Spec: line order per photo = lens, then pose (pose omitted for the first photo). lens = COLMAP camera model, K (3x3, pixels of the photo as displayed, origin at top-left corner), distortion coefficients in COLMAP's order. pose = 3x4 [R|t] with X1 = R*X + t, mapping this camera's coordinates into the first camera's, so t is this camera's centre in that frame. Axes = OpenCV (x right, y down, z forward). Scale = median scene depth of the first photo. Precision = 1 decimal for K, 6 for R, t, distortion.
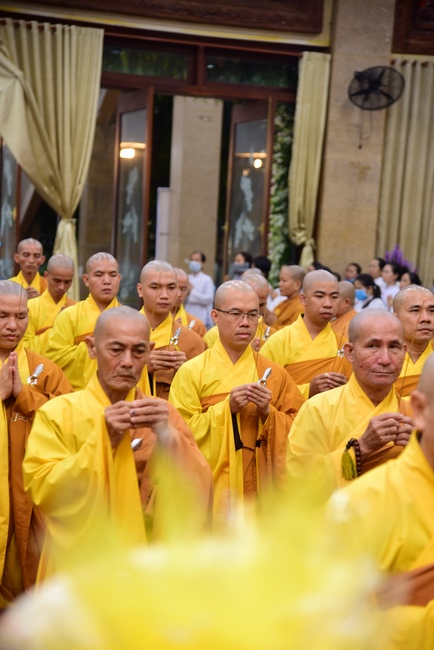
lens RADIAL K [[1526.4, 0, 216.5], [0, 1526.4, 326.6], [0, 0, 1]] dist [0.739983, 0.000000]
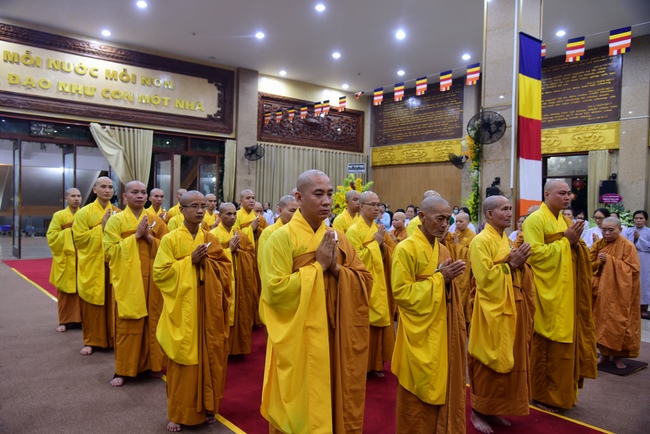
lens RADIAL K [[514.3, 0, 318.2], [0, 514.3, 221.3], [0, 0, 1]] dist [-0.065110, 0.054106]
pose [[0.936217, -0.041689, 0.348941, -0.111842], [0.048388, 0.998773, -0.010500, -0.017132], [-0.348075, 0.026715, 0.937086, 0.115719]]
